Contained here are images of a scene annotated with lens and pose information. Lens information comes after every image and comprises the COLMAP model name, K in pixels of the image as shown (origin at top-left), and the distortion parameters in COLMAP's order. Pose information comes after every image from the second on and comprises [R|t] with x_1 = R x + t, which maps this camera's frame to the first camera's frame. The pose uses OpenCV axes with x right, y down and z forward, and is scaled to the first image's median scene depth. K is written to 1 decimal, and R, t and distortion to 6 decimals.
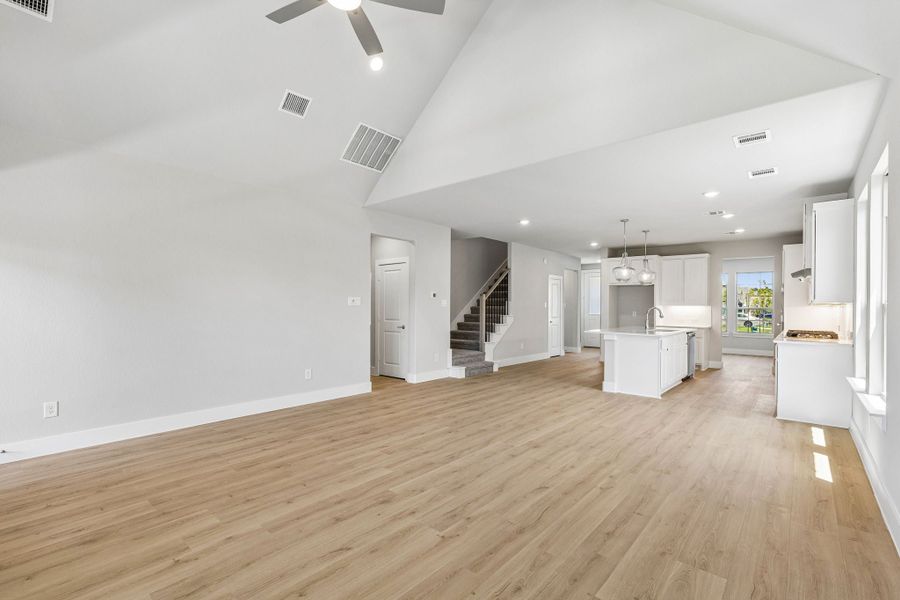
lens RADIAL K [[410.4, 0, 445.2], [0, 410.4, 307.0], [0, 0, 1]] dist [0.007018, -0.001022]
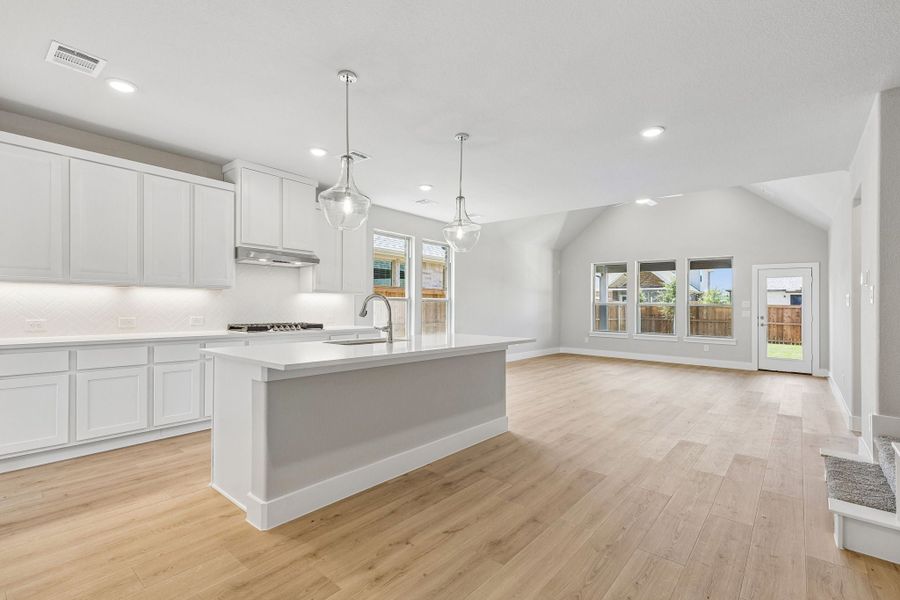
lens RADIAL K [[413.8, 0, 443.9], [0, 413.8, 304.6], [0, 0, 1]] dist [0.018170, -0.010719]
pose [[-0.999722, -0.022023, -0.008411, 0.765285], [-0.022012, 0.999757, -0.001411, 0.018705], [0.008440, -0.001226, -0.999964, 2.554158]]
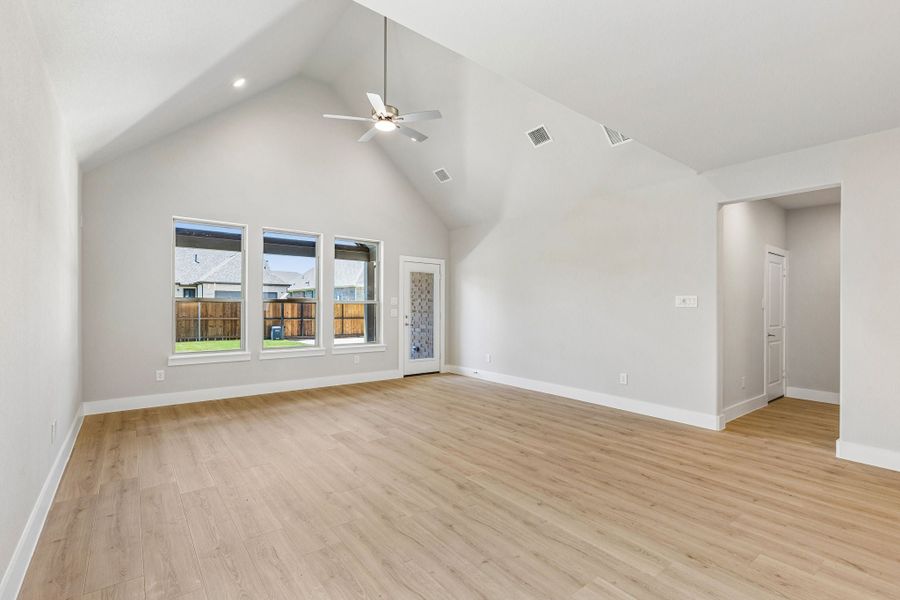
lens RADIAL K [[410.4, 0, 445.2], [0, 410.4, 307.0], [0, 0, 1]] dist [0.007018, -0.001022]
pose [[-0.196295, -0.007305, -0.980518, 0.901548], [-0.012500, 0.999910, -0.004947, 0.009899], [0.980465, 0.011285, -0.196369, 1.030724]]
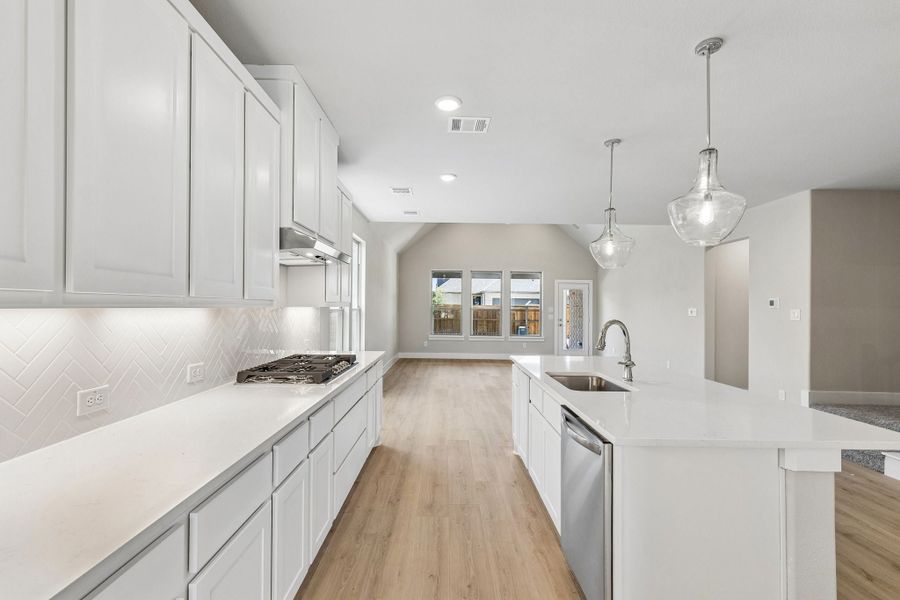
lens RADIAL K [[410.4, 0, 445.2], [0, 410.4, 307.0], [0, 0, 1]] dist [0.007018, -0.001022]
pose [[-0.756821, -0.018053, -0.653372, 1.503938], [-0.020473, 0.999783, -0.003910, -0.013332], [0.653301, 0.010417, -0.757027, 2.052027]]
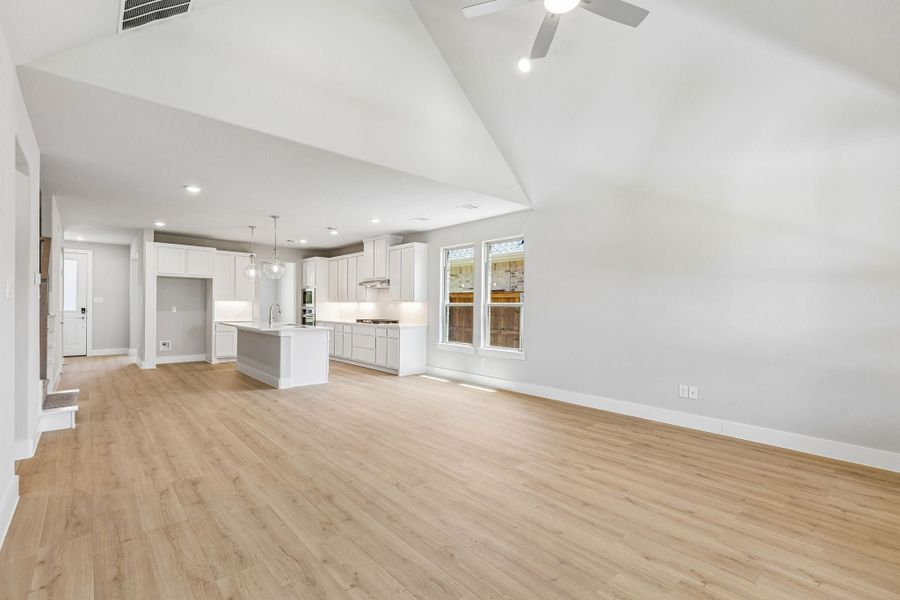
lens RADIAL K [[413.8, 0, 443.9], [0, 413.8, 304.6], [0, 0, 1]] dist [0.018170, -0.010719]
pose [[0.140697, -0.003888, 0.990045, -0.843685], [-0.008903, 0.999947, 0.005192, -0.008861], [-0.990013, -0.009545, 0.140655, 0.736067]]
